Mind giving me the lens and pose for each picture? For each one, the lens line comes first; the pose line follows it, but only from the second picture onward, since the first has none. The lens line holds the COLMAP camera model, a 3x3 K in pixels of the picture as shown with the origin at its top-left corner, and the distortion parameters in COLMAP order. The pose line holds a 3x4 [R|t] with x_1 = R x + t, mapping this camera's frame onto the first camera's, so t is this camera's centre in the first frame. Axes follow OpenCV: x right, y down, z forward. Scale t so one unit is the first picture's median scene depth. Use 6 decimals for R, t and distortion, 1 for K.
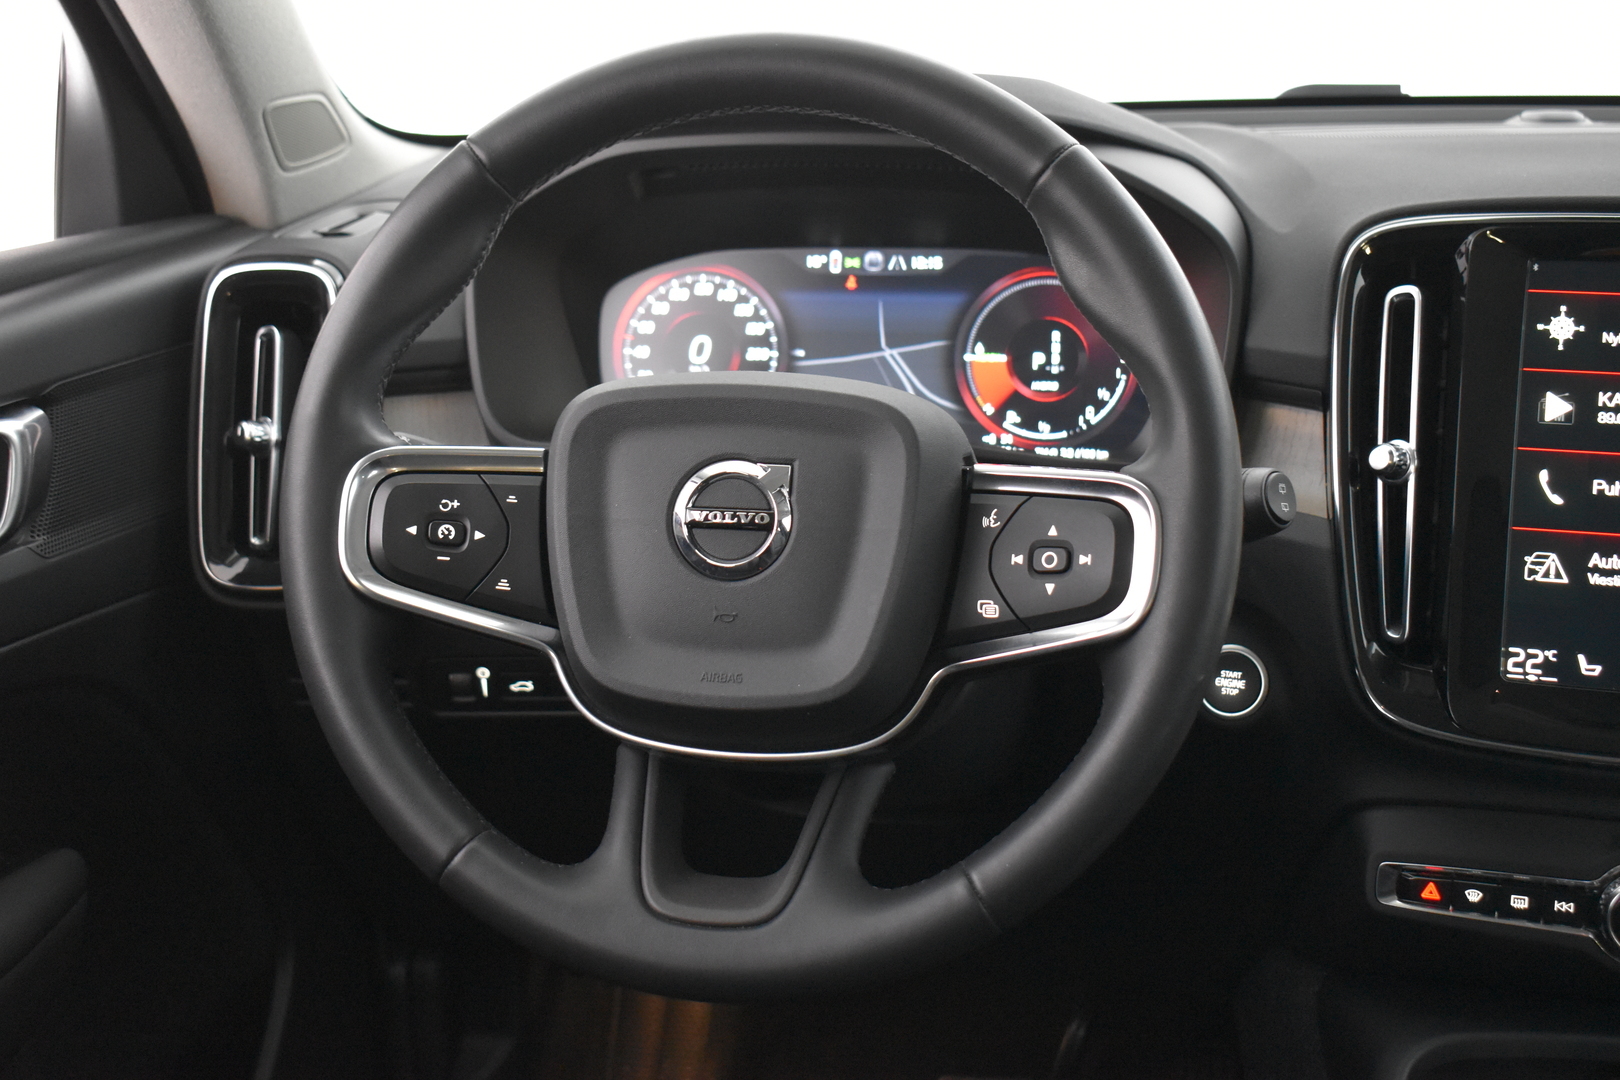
lens RADIAL K [[2113.8, 0, 811.1], [0, 2113.8, 541.5], [0, 0, 1]] dist [-0.063807, 0.000000]
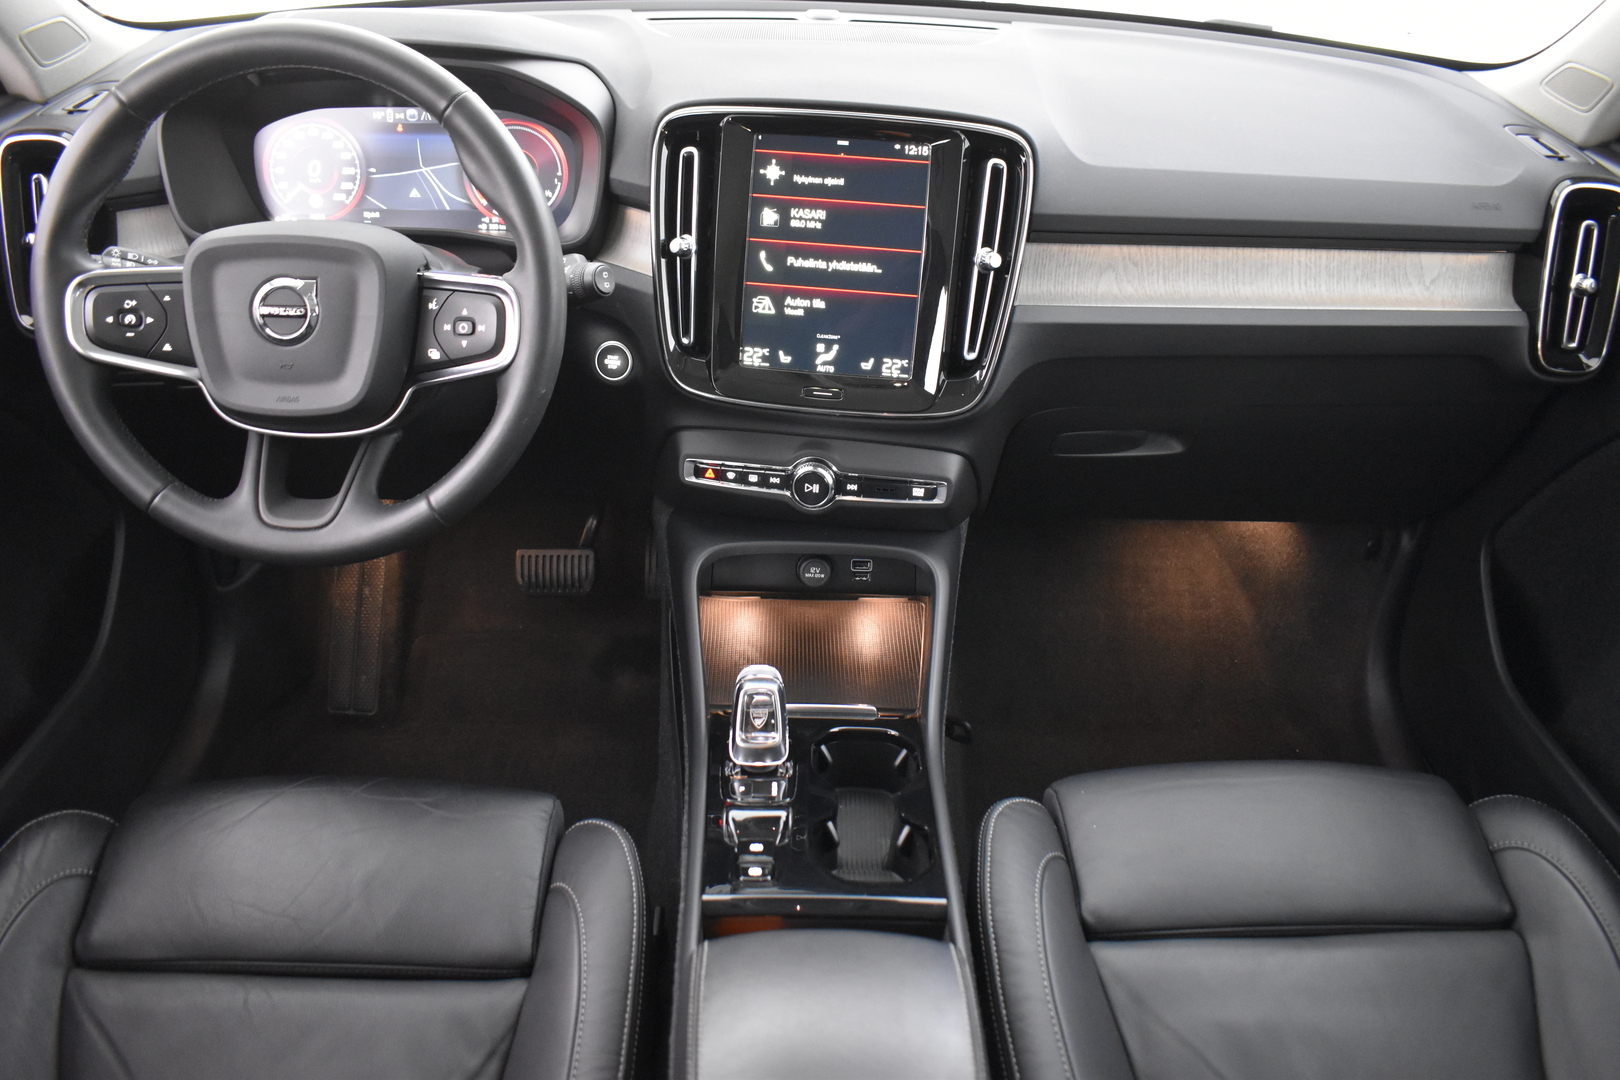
lens RADIAL K [[1248.4, 0, 809.1], [0, 1248.4, 539.6], [0, 0, 1]] dist [-0.083474, -0.000653]
pose [[0.979655, -0.061559, 0.191013, 0.180109], [0.003975, 0.957560, 0.288208, -0.118000], [-0.200648, -0.281585, 0.938323, -0.126654]]
